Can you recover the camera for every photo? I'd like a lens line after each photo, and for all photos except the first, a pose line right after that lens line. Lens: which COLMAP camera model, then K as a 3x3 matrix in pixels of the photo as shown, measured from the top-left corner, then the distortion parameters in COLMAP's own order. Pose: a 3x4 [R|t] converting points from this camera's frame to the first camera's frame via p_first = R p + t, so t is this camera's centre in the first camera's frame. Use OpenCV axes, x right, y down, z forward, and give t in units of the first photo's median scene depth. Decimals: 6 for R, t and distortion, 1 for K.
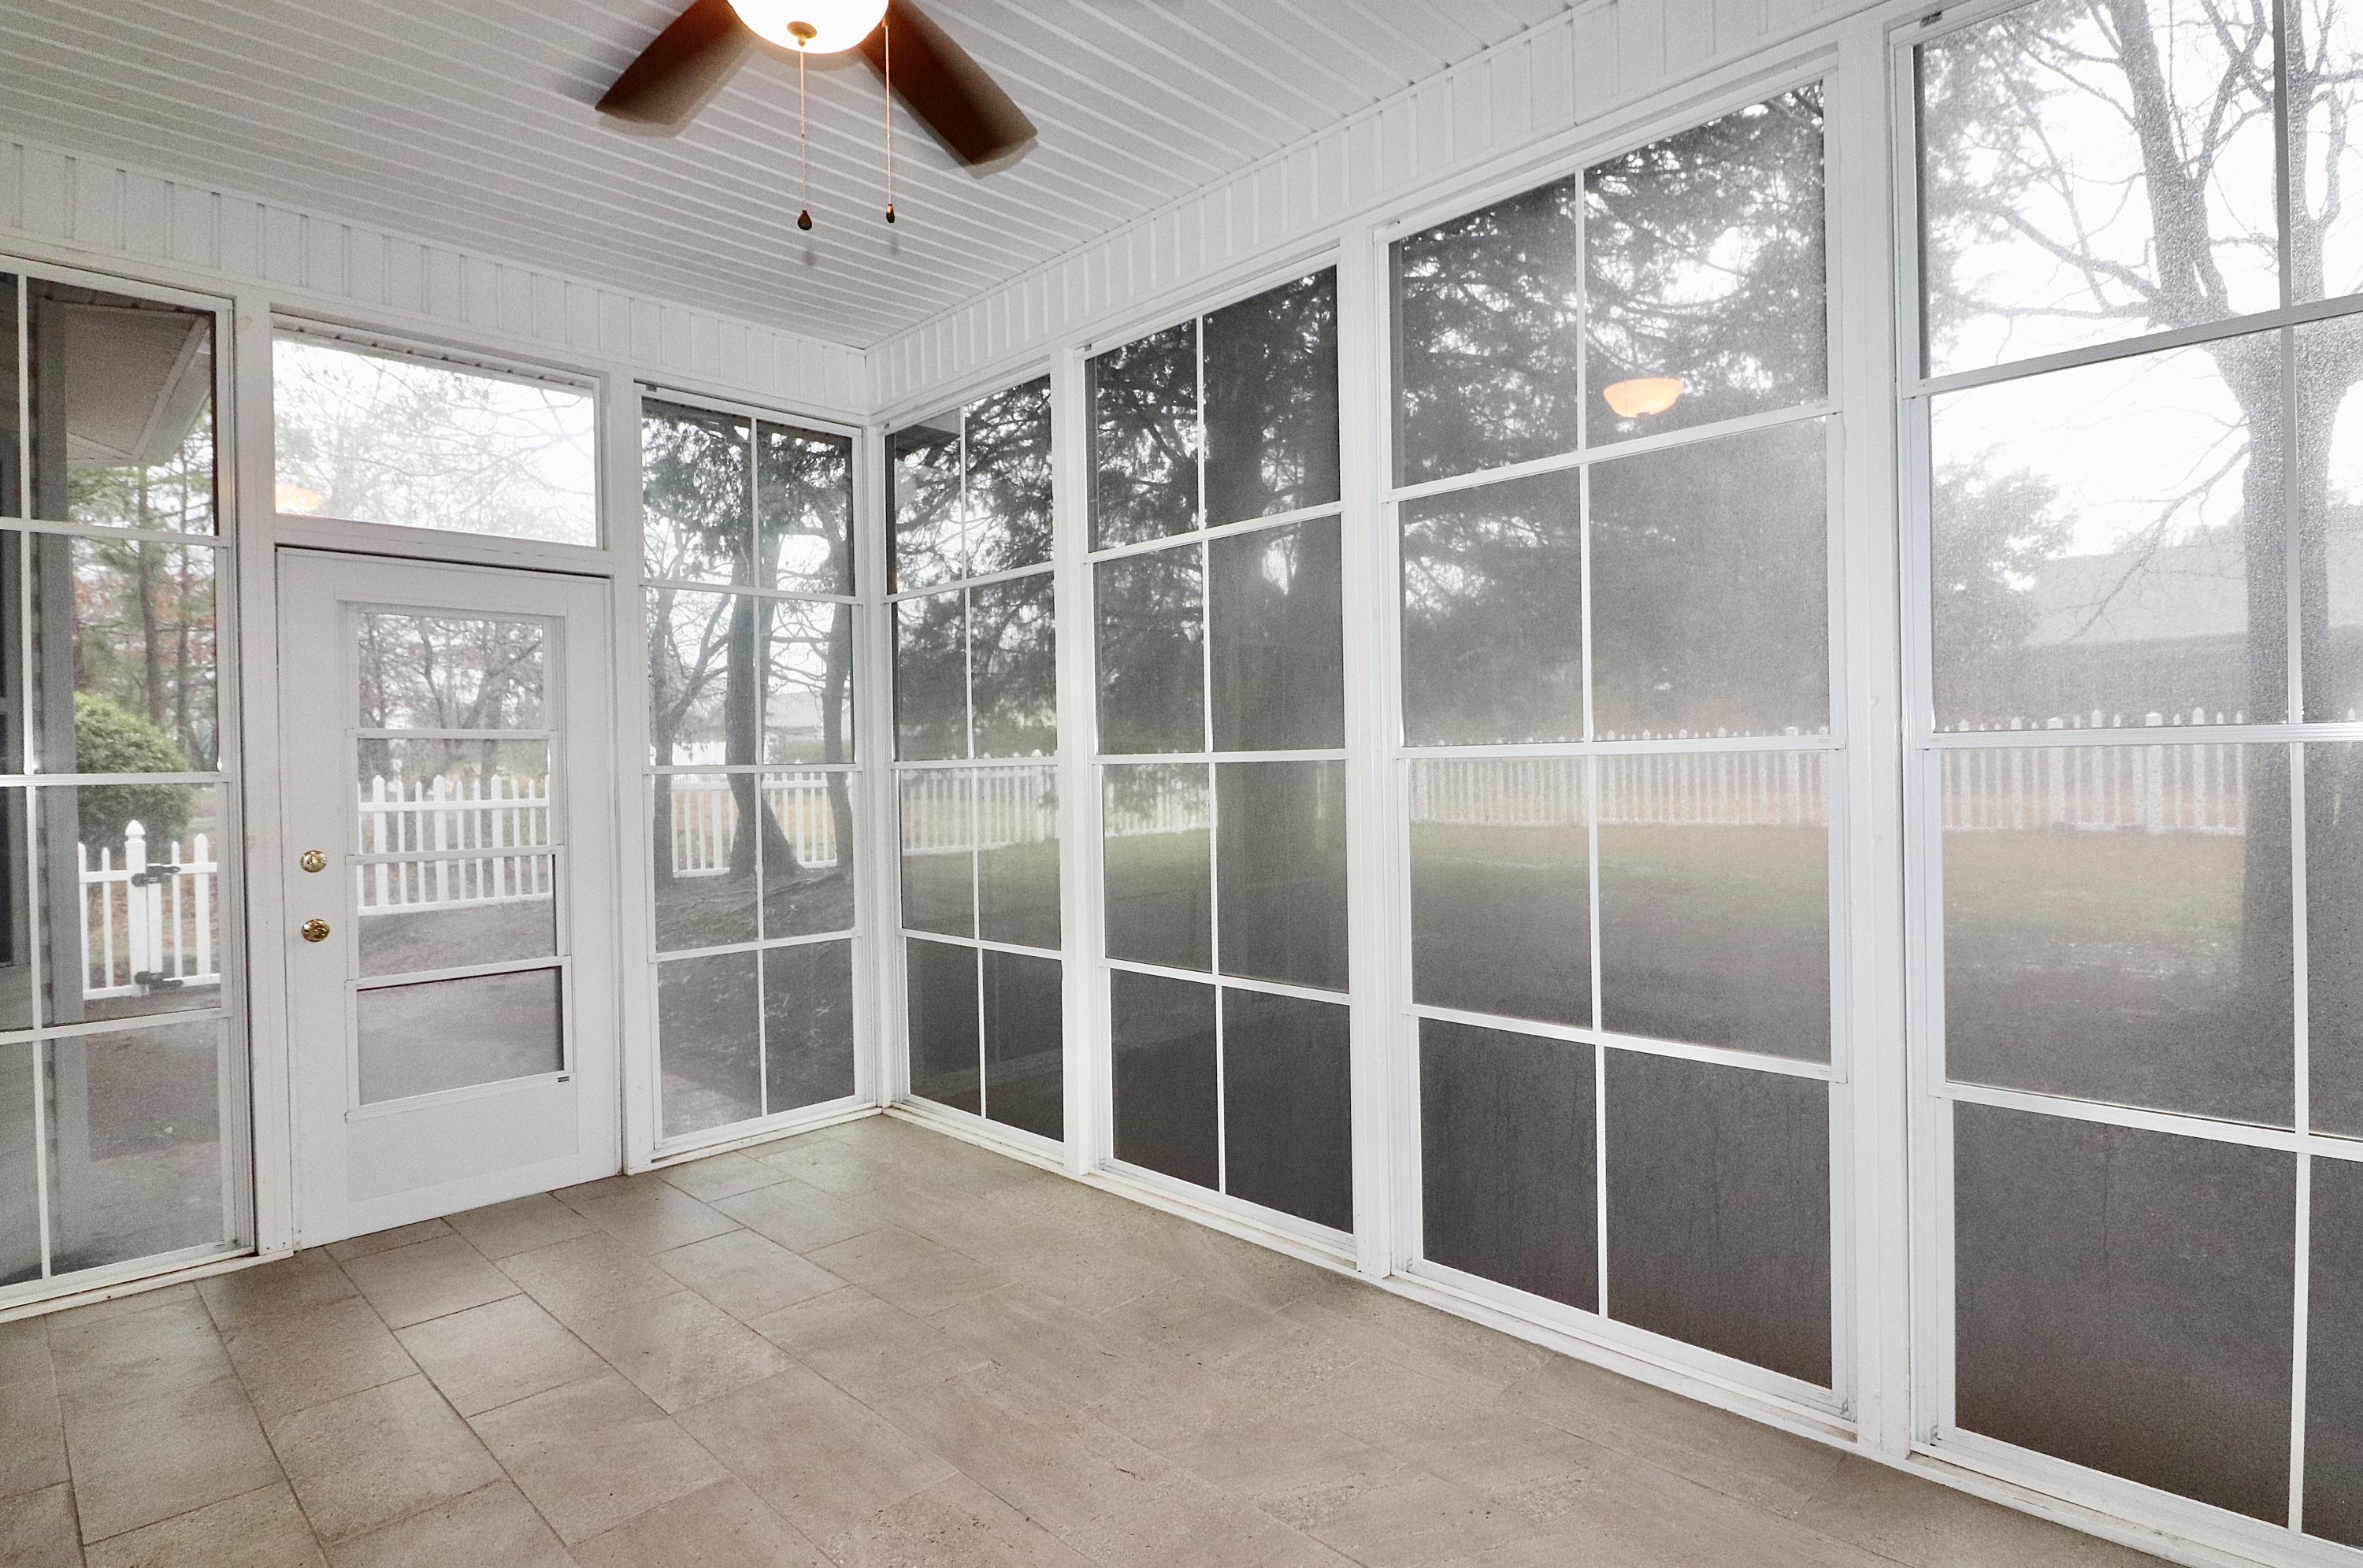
lens RADIAL K [[1114.7, 0, 1184.7], [0, 1114.7, 759.4], [0, 0, 1]] dist [0.000789, -0.014974]
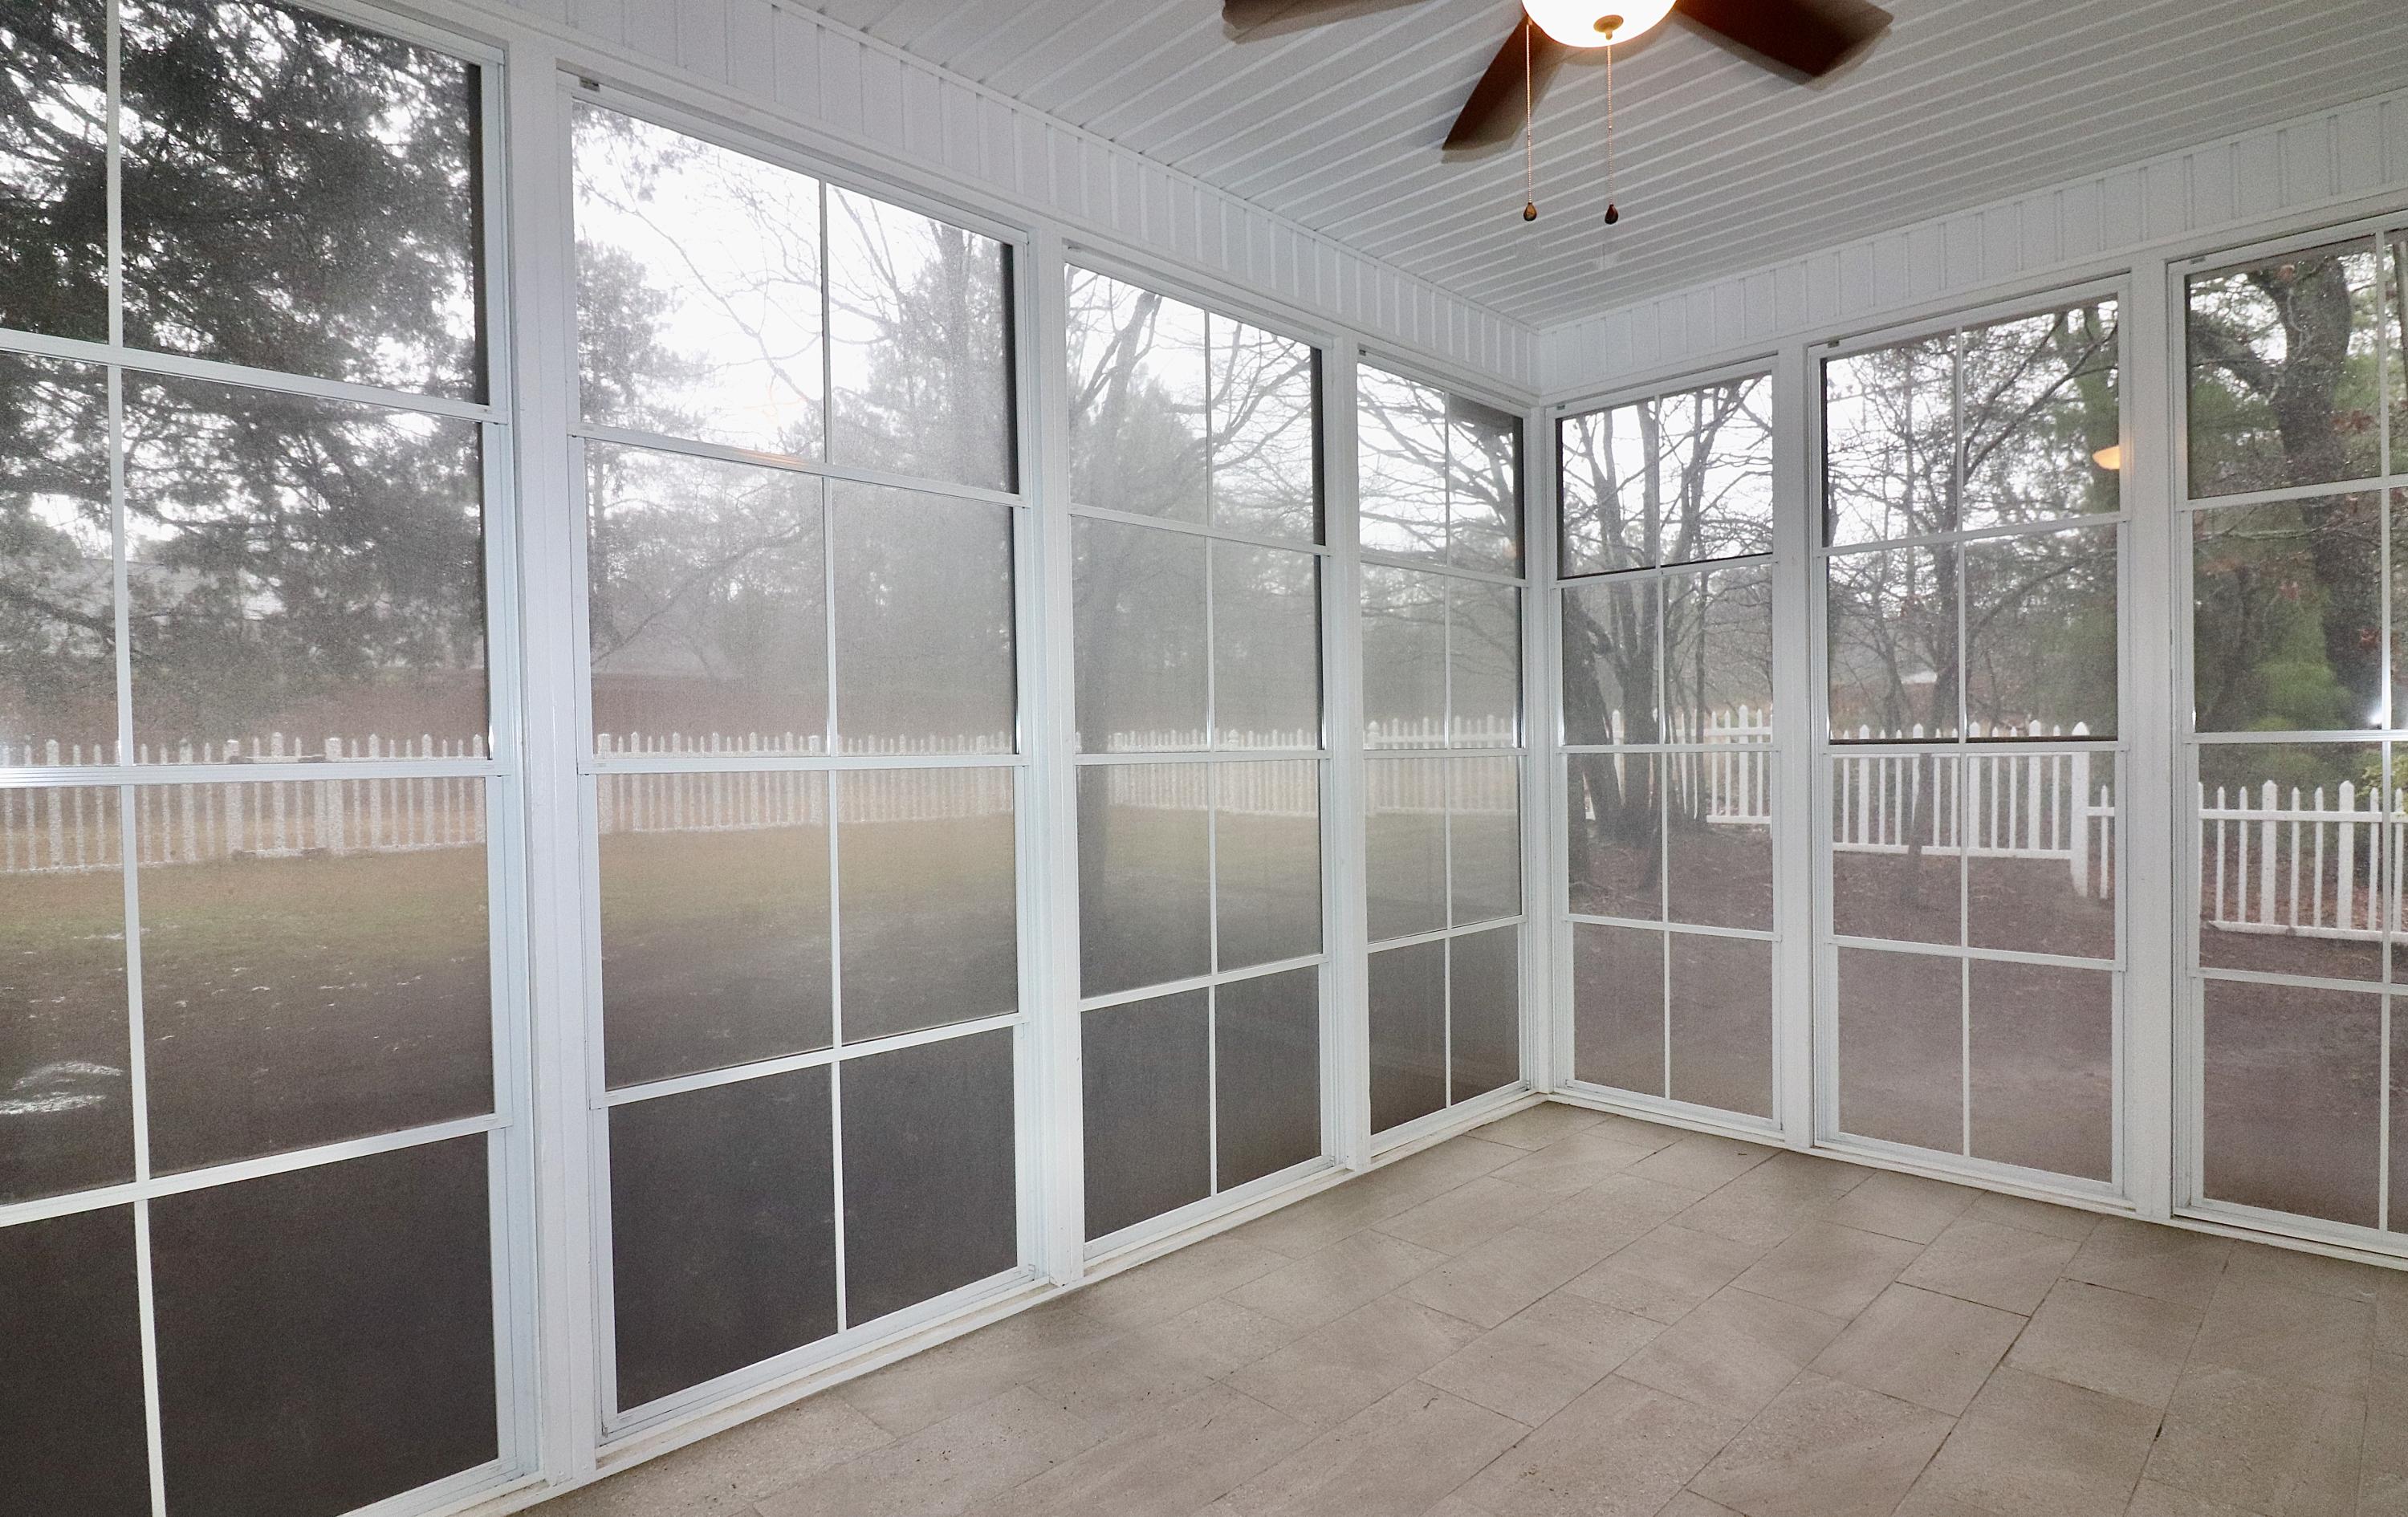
lens RADIAL K [[1229.4, 0, 1200.4], [0, 1229.4, 789.3], [0, 0, 1]] dist [0.043873, -0.000156]
pose [[0.048945, -0.009146, 0.998760, -0.862524], [0.007654, 0.999932, 0.008782, 0.018001], [-0.998772, 0.007215, 0.049012, 0.782748]]
